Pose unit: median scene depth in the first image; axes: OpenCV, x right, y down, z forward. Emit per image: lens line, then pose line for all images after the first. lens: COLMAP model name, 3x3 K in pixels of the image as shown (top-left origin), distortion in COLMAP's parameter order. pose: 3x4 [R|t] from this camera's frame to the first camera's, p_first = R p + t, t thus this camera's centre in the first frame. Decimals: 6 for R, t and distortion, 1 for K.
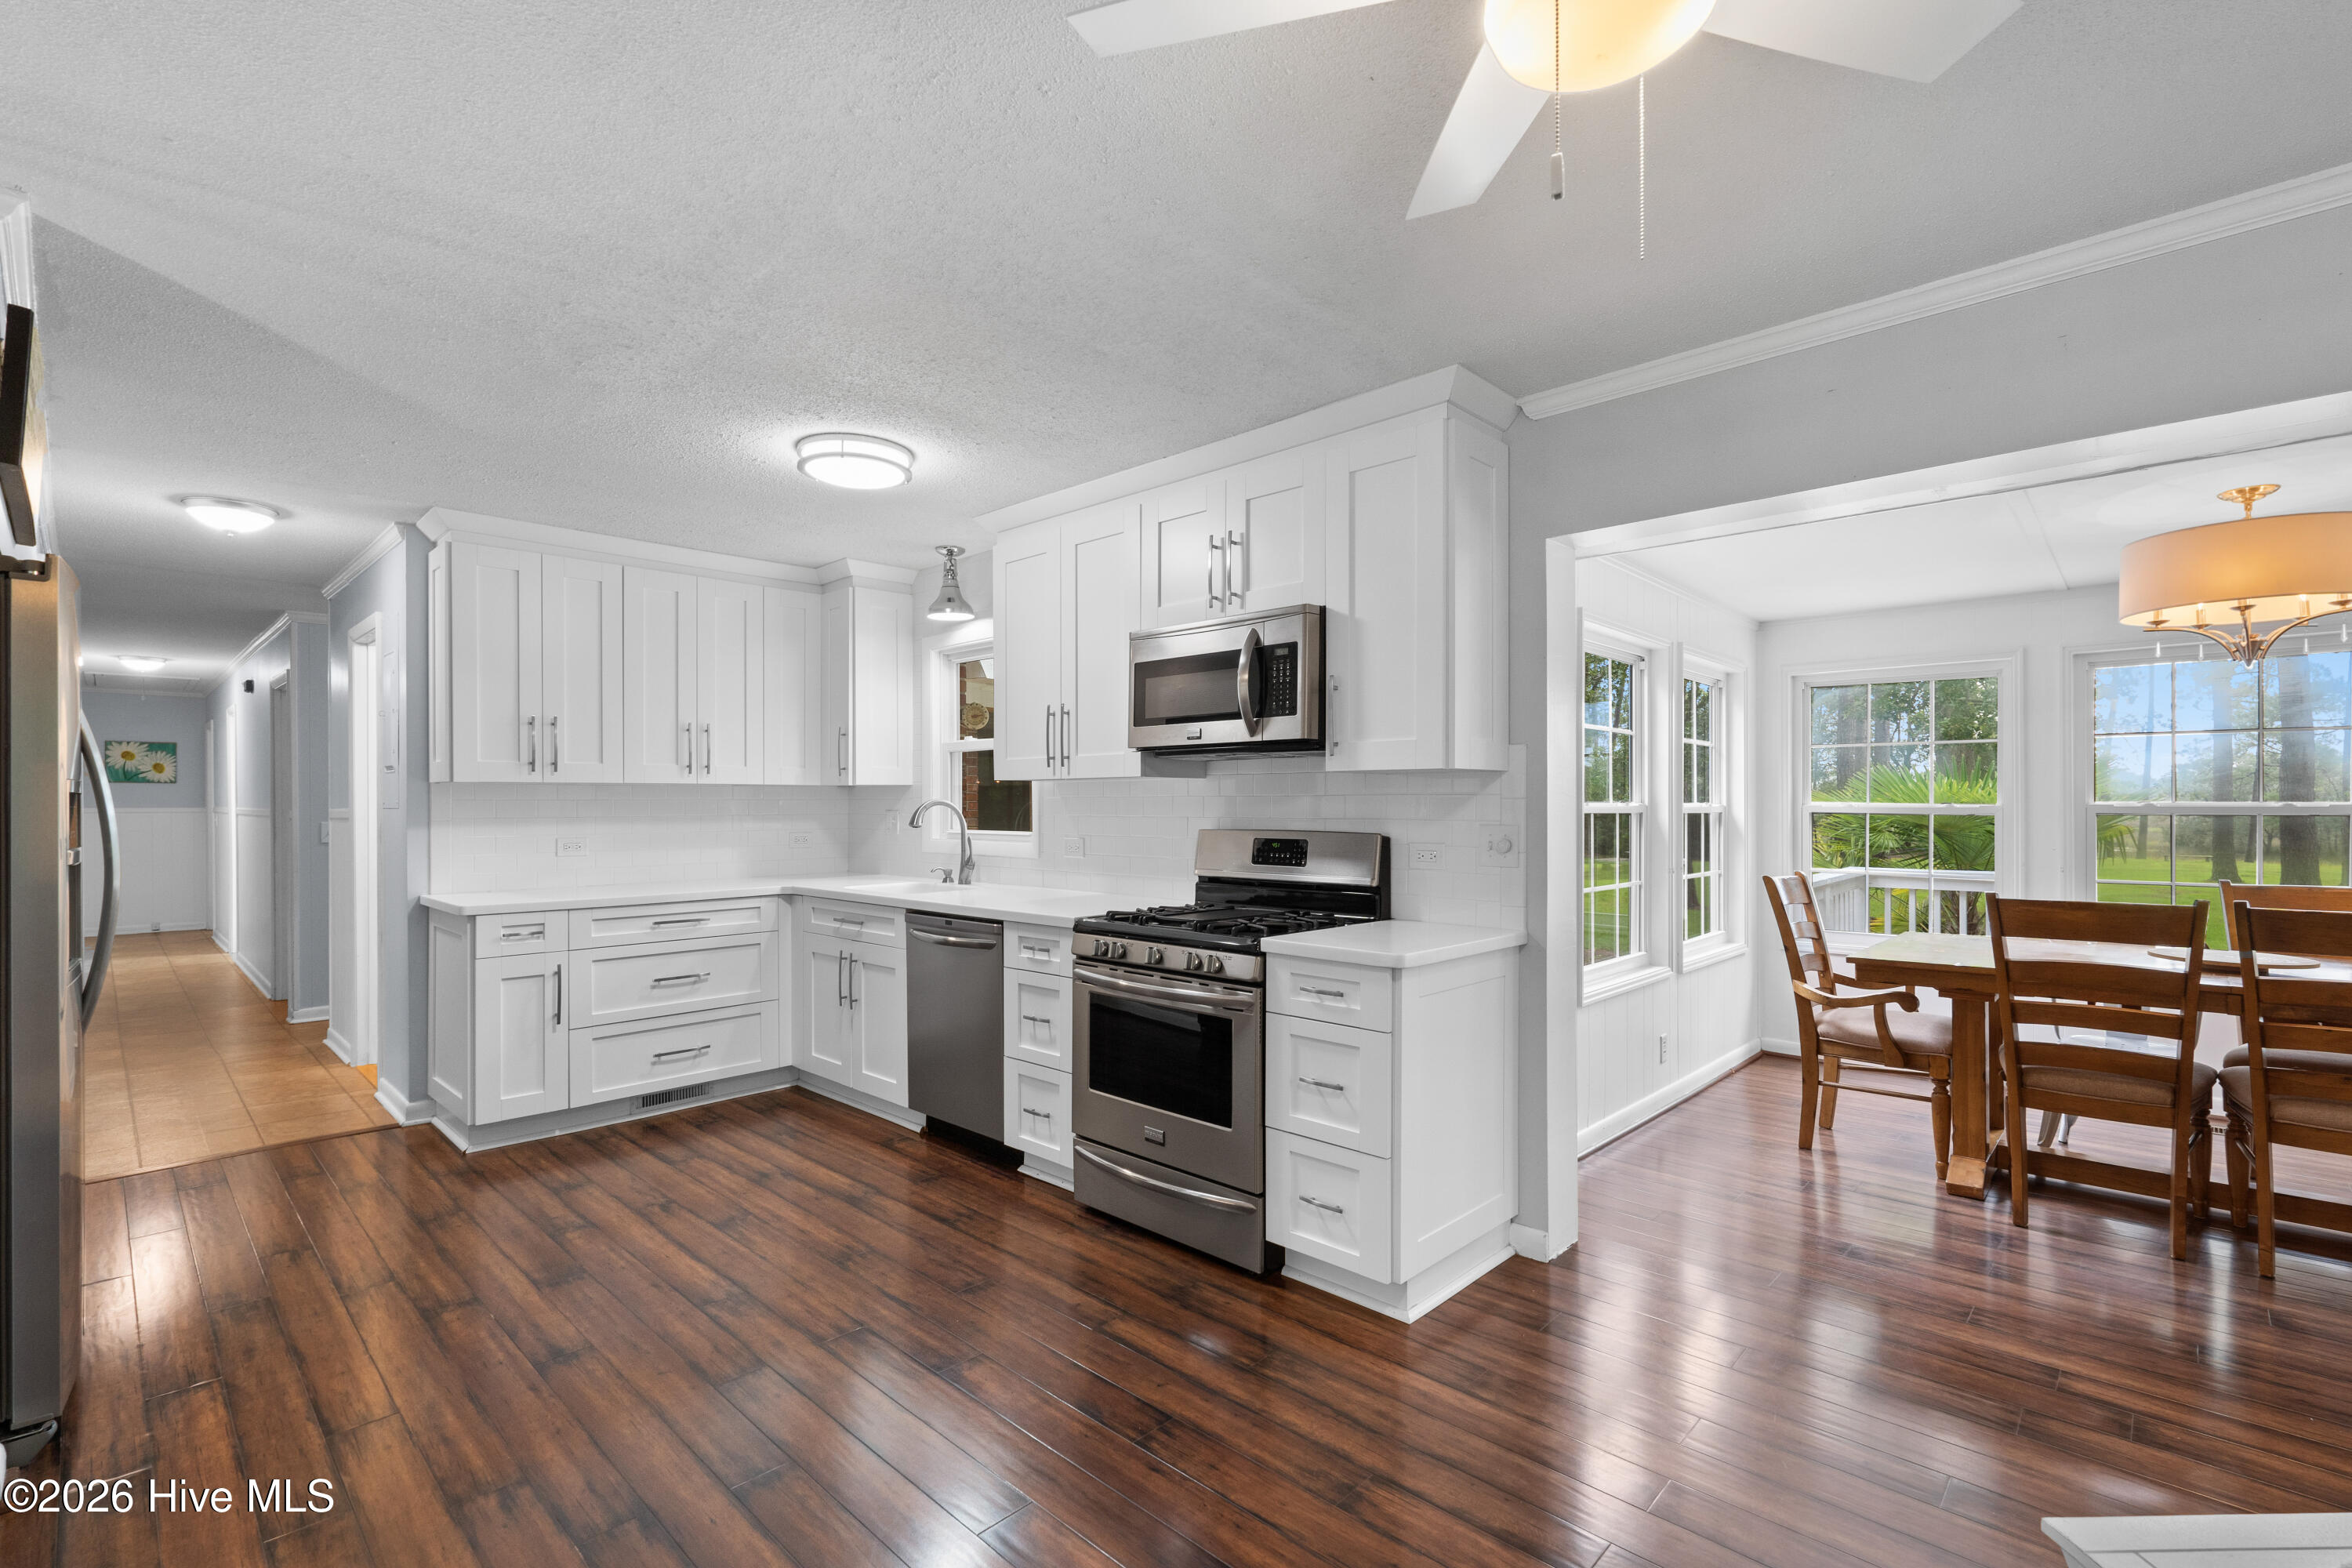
lens RADIAL K [[1051.2, 0, 1165.4], [0, 1051.2, 796.6], [0, 0, 1]] dist [-0.001244, -0.000643]
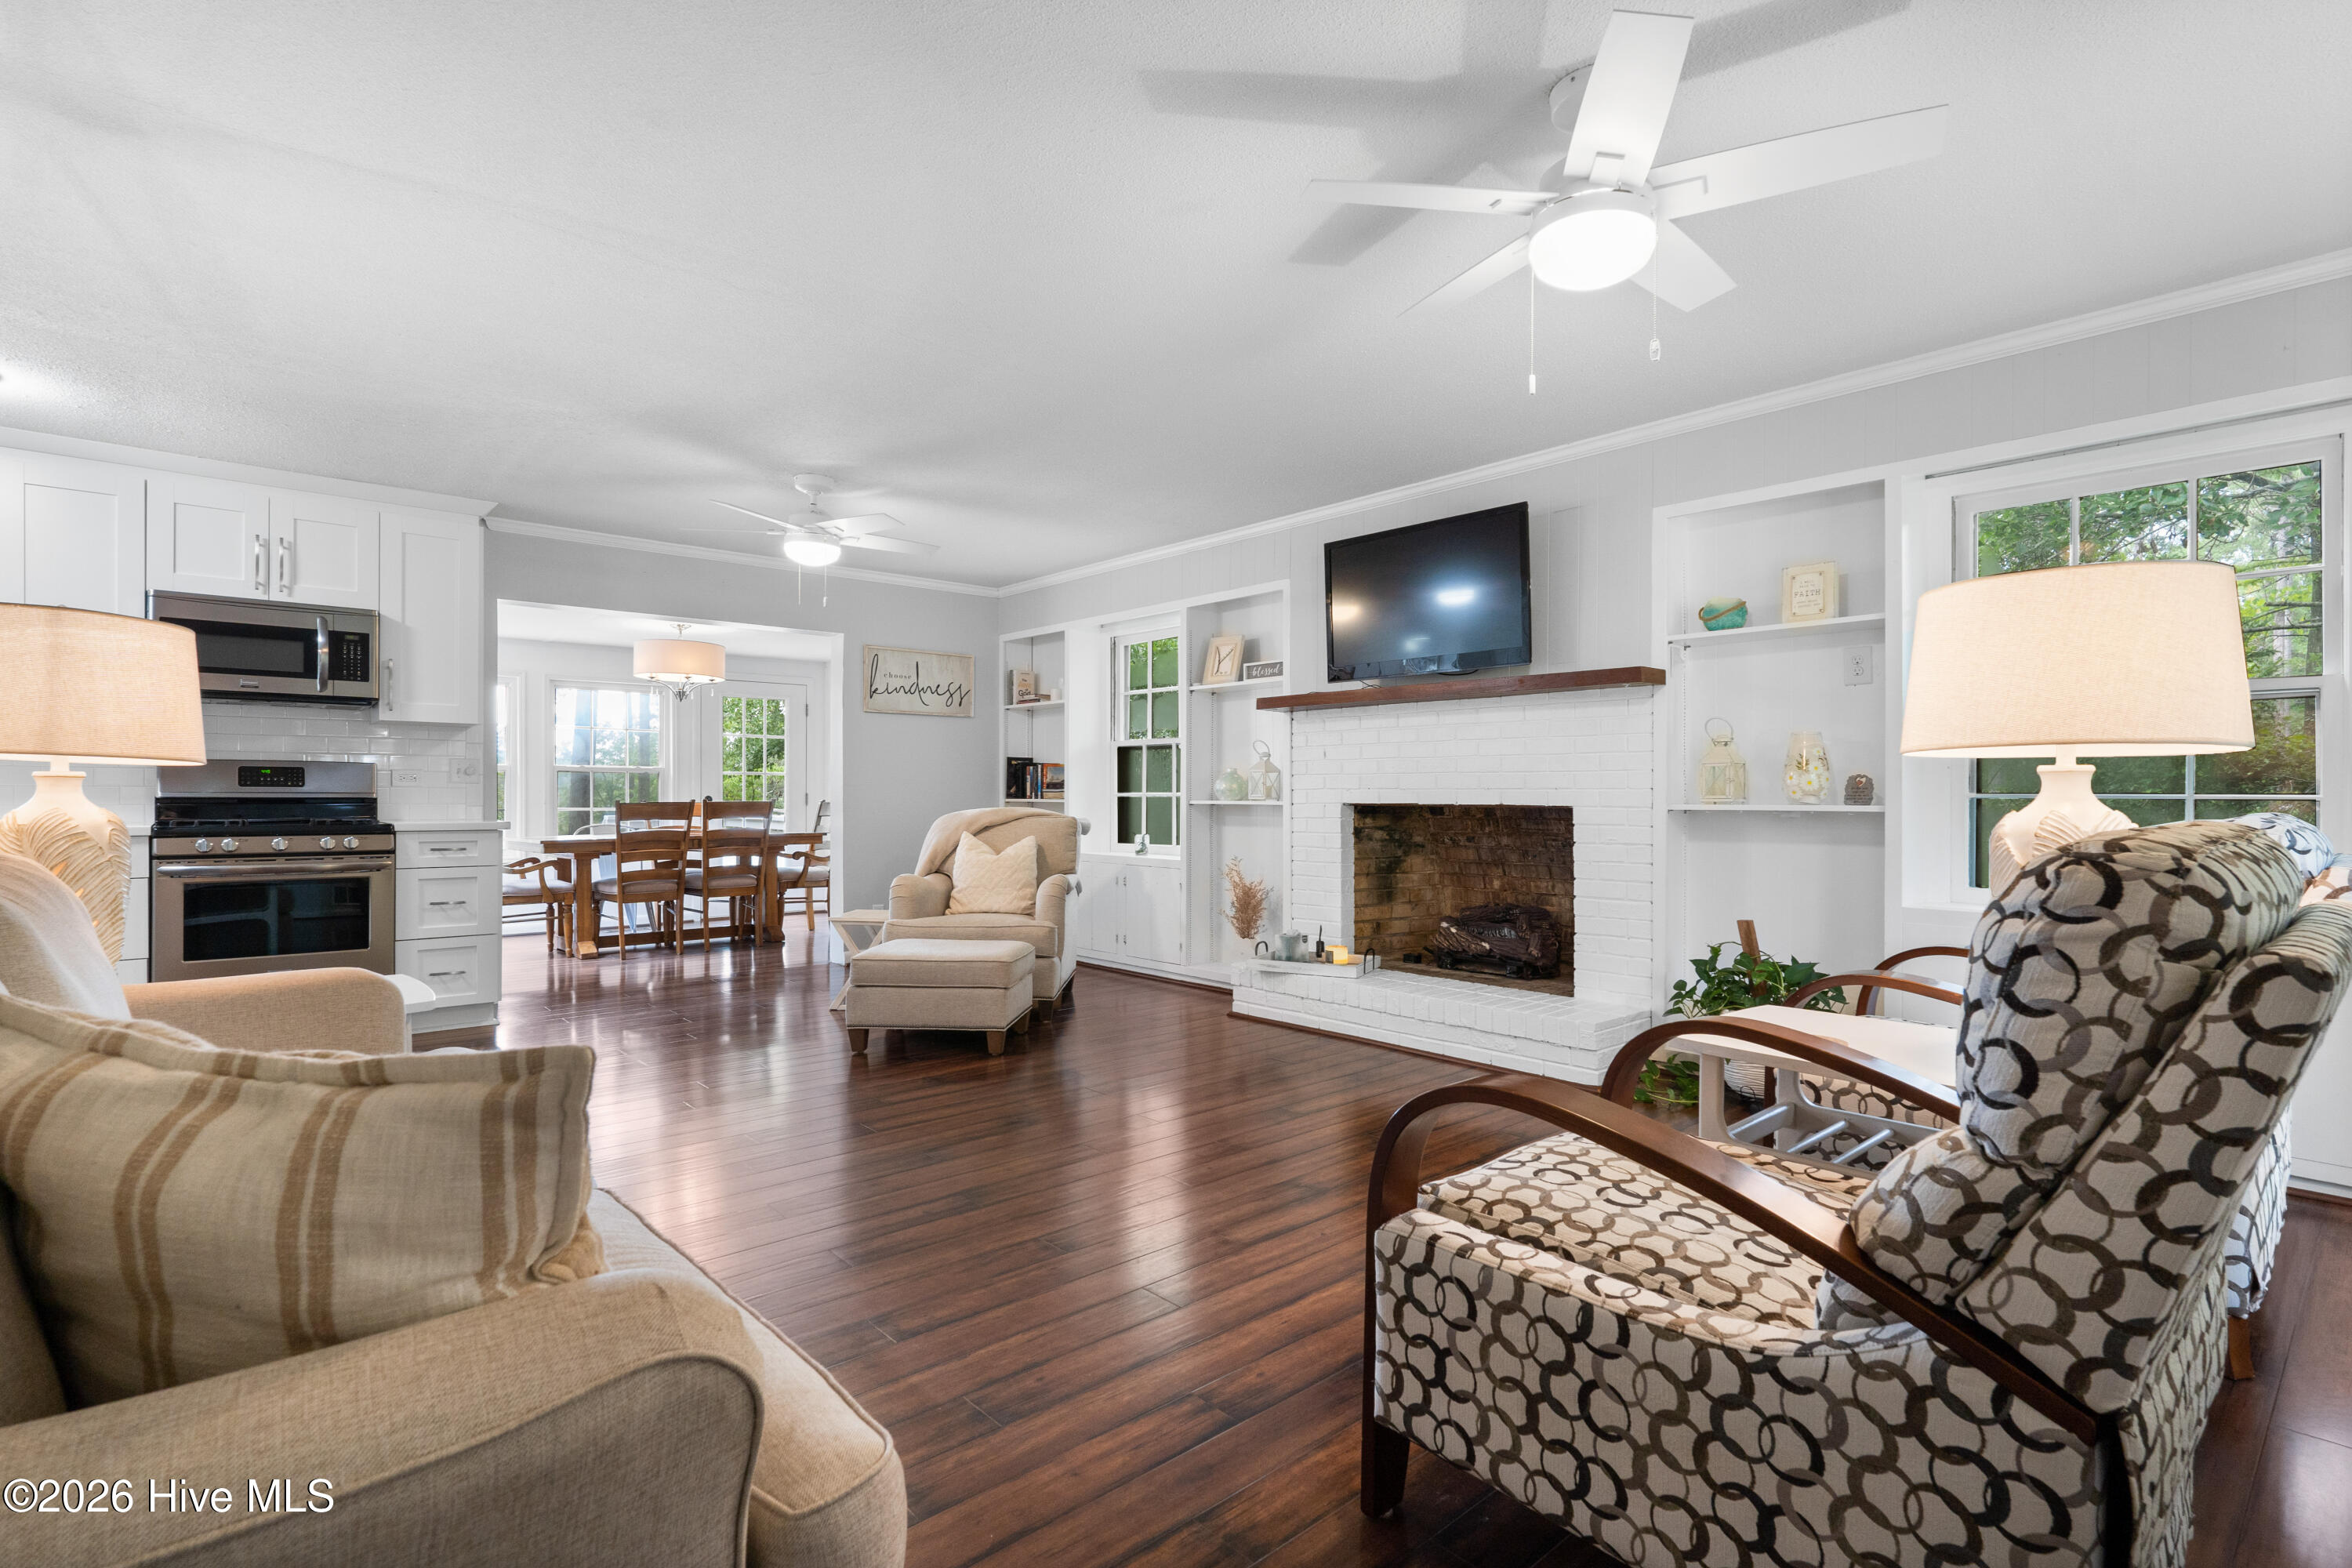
lens RADIAL K [[1119.8, 0, 1177.9], [0, 1119.8, 782.6], [0, 0, 1]] dist [0.004797, 0.000508]
pose [[0.082686, 0.014854, 0.996465, -1.378570], [-0.007218, 0.999872, -0.014306, 0.082285], [-0.996550, -0.006010, 0.082782, -0.294561]]
